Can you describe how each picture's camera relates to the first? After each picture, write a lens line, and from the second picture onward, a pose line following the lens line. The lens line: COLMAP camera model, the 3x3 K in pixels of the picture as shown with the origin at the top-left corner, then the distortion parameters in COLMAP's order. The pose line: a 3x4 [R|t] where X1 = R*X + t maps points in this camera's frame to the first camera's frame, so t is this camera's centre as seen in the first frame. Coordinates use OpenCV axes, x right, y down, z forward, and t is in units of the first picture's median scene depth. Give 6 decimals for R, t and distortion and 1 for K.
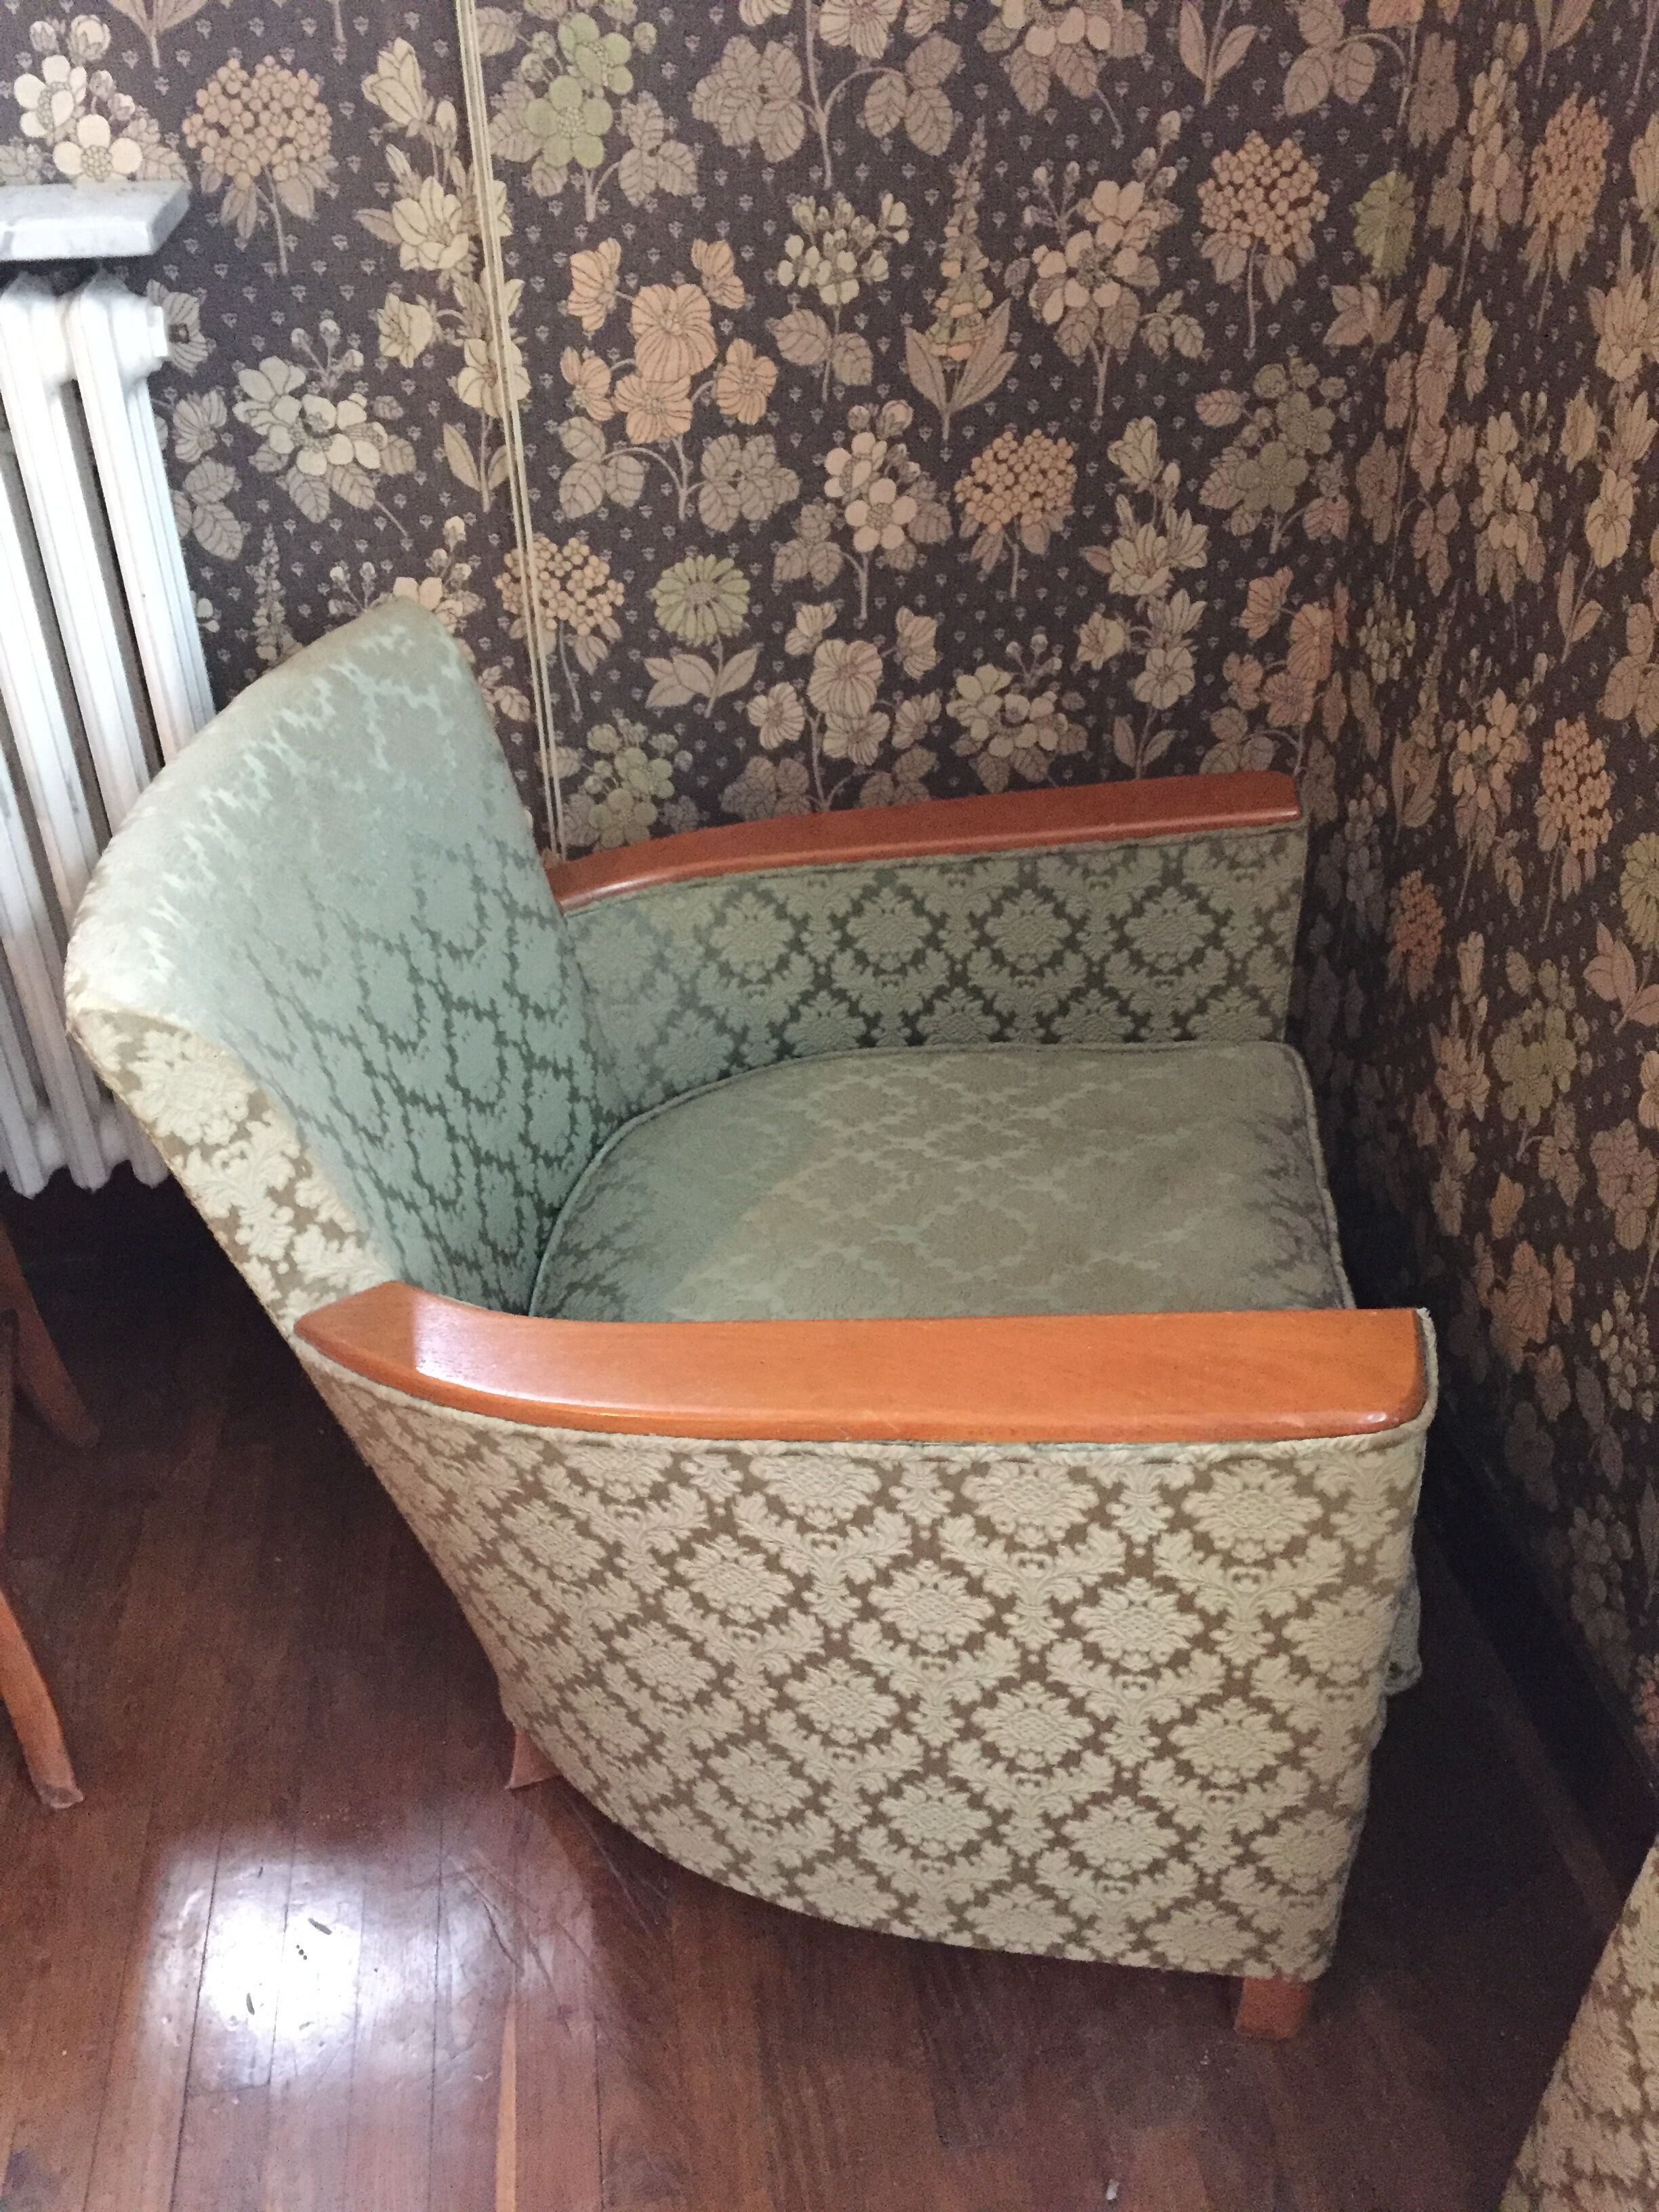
lens RADIAL K [[1914.8, 0, 822.8], [0, 1914.8, 1086.7], [0, 0, 1]] dist [0.069463, -0.105053]
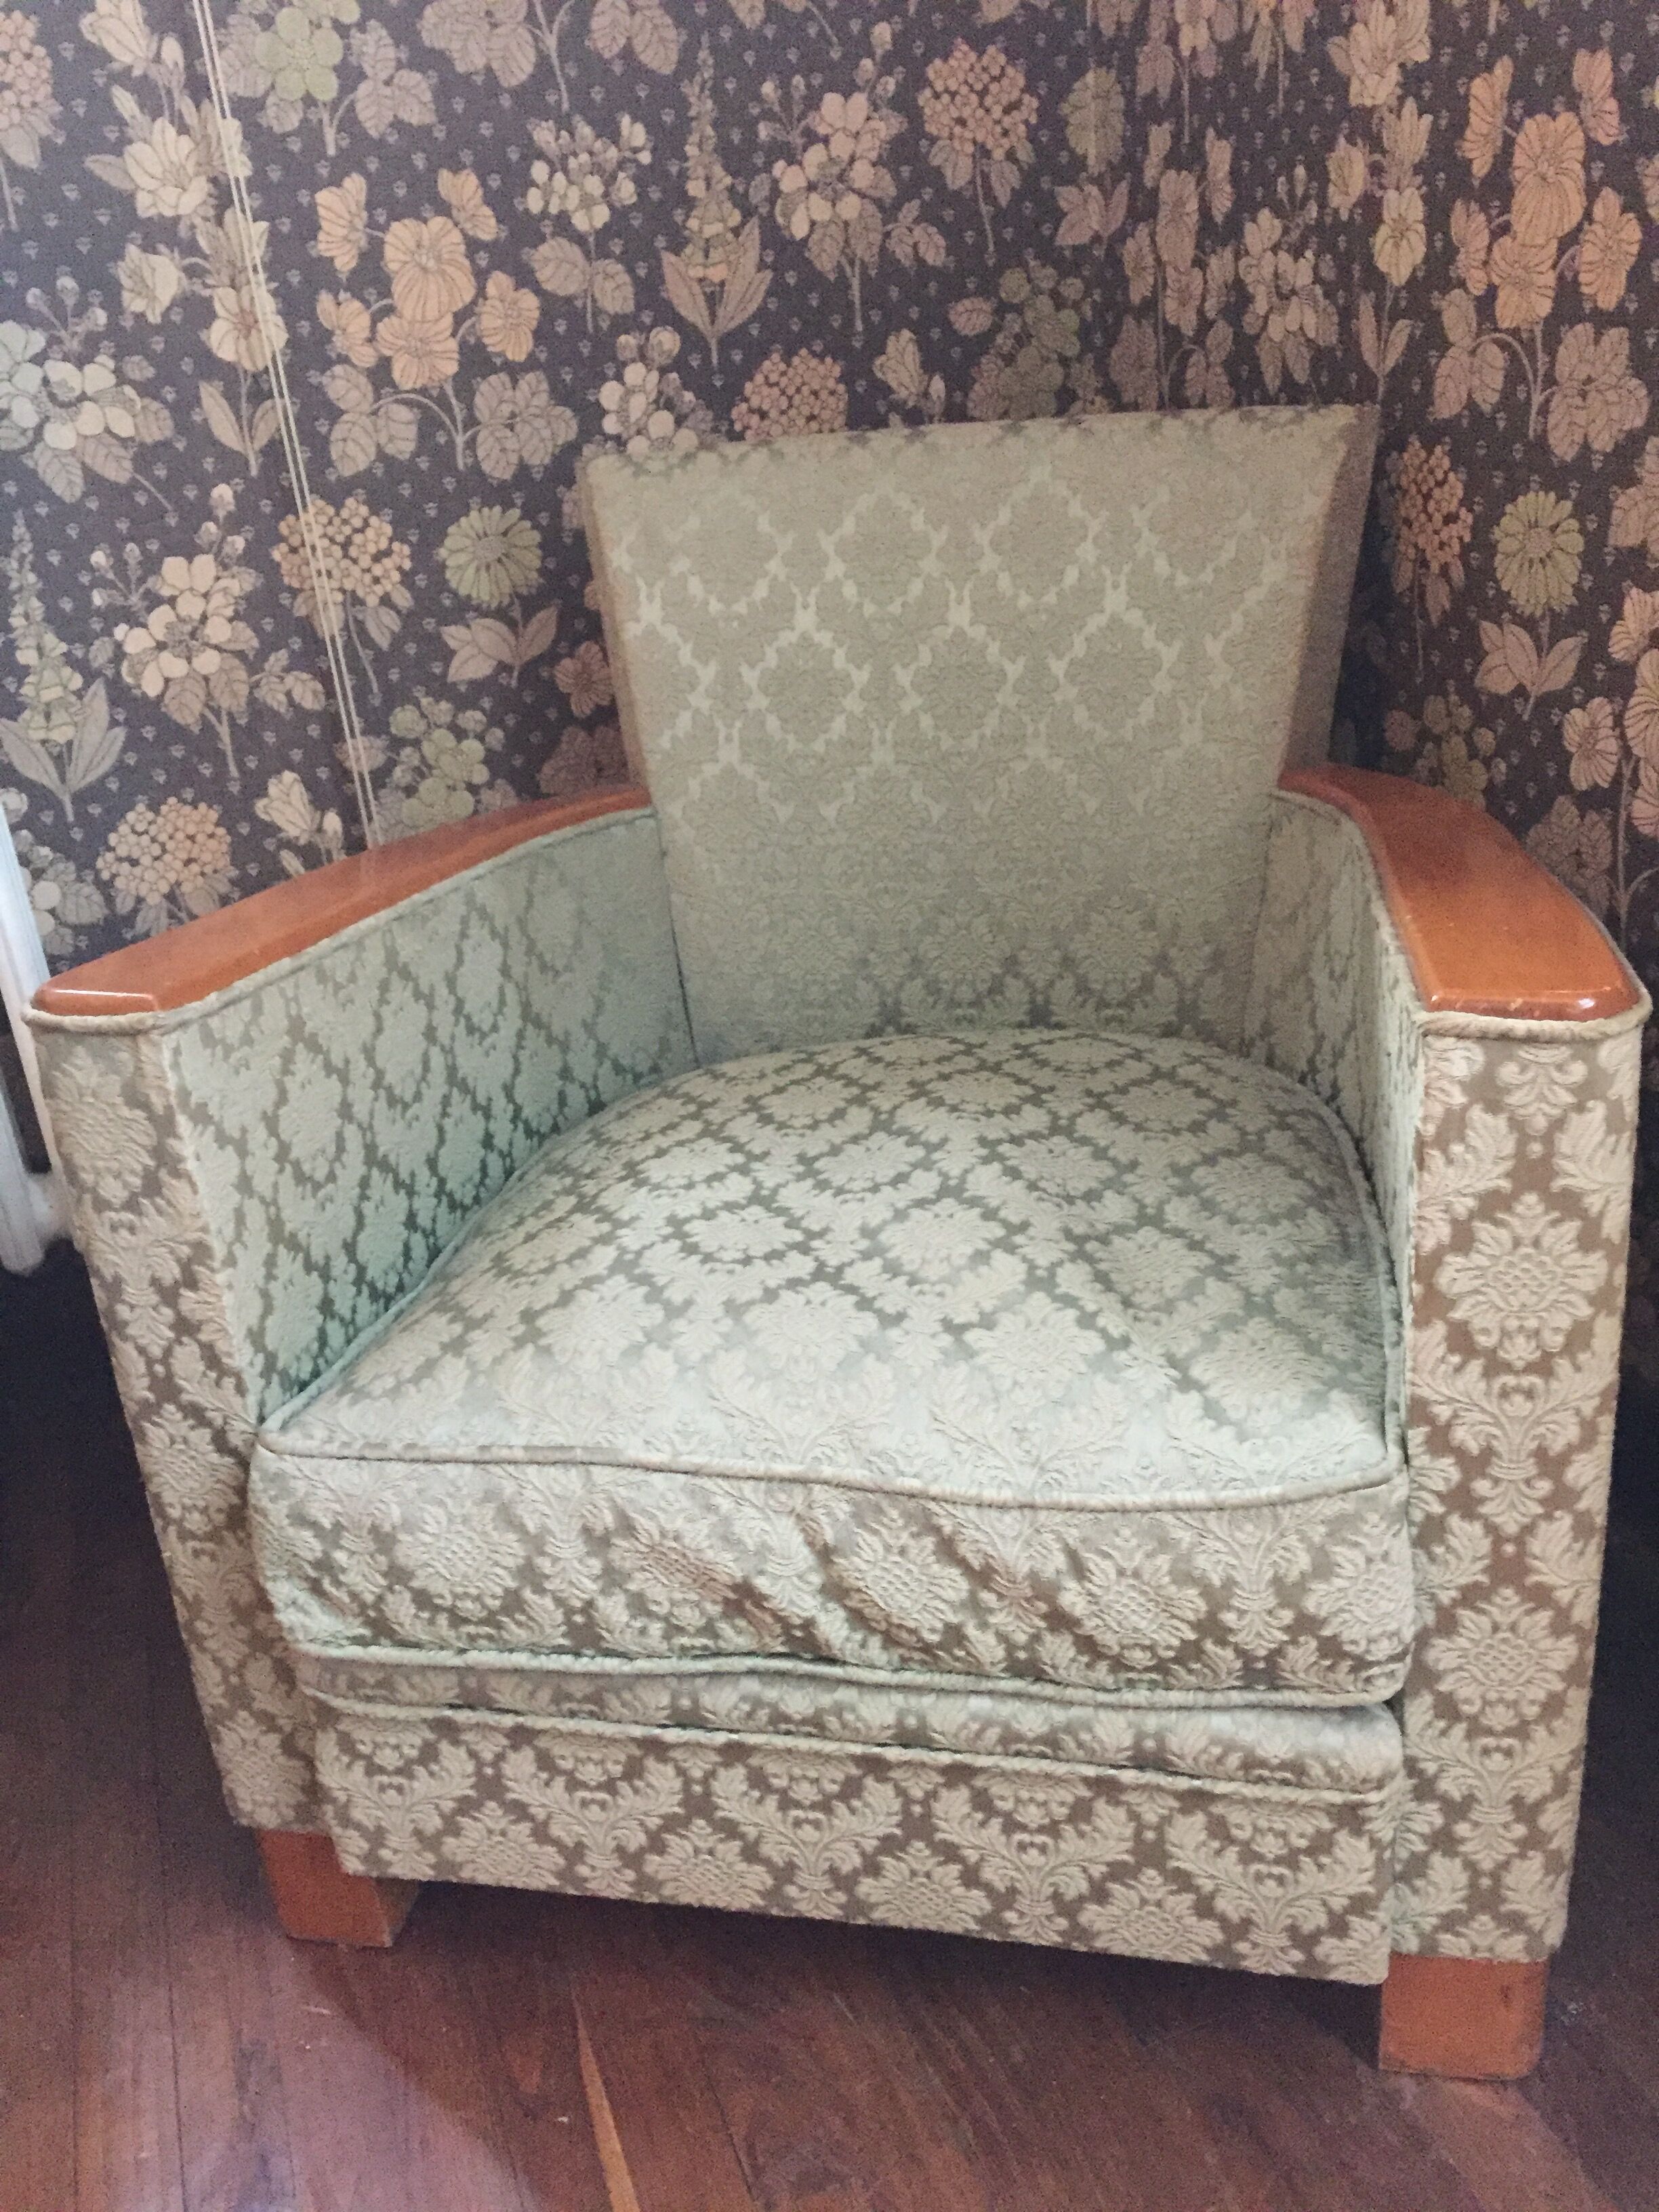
lens RADIAL K [[1914.8, 0, 822.9], [0, 1914.8, 1093.9], [0, 0, 1]] dist [0.069463, -0.105053]
pose [[0.972369, -0.164619, 0.165529, -0.110850], [0.193277, 0.965353, -0.175323, 0.215599], [-0.130932, 0.202472, 0.970496, 0.104662]]
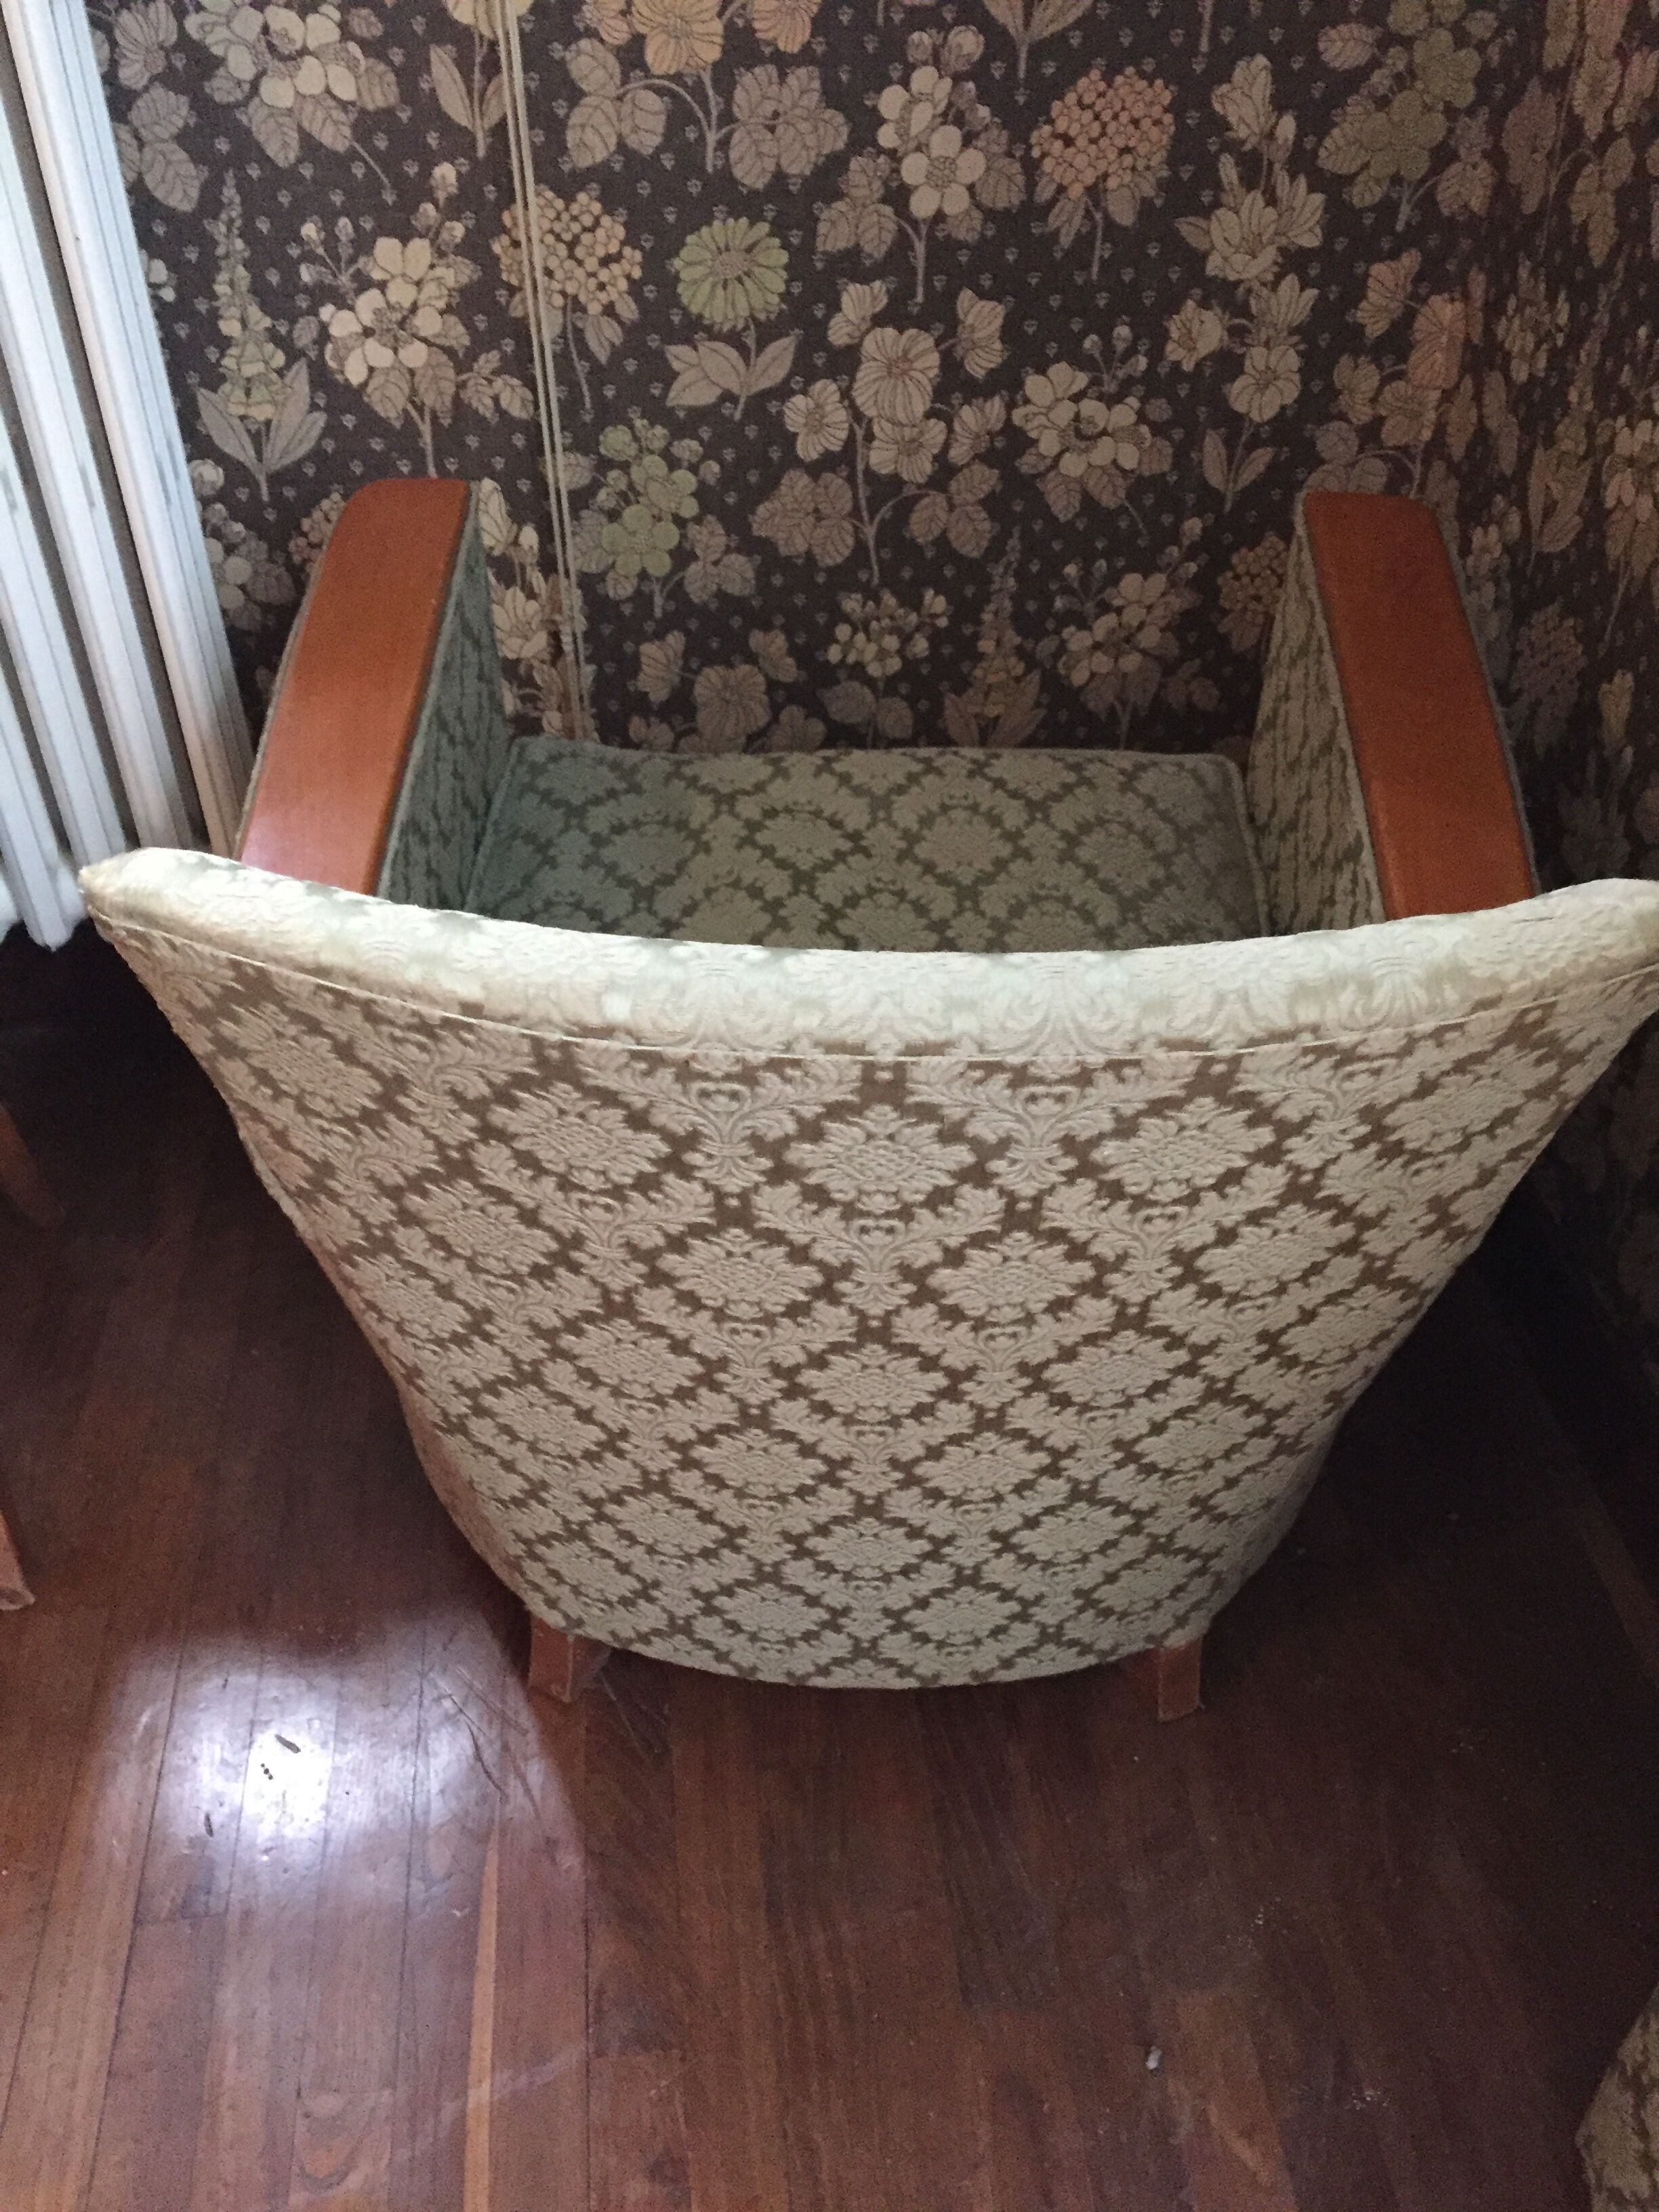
lens RADIAL K [[1914.8, 0, 819.8], [0, 1914.8, 1103.0], [0, 0, 1]] dist [0.069463, -0.105053]
pose [[0.999517, 0.022523, -0.021391, 0.003407], [-0.020393, 0.995267, 0.095017, 0.034916], [0.023430, -0.094535, 0.995246, 0.109082]]
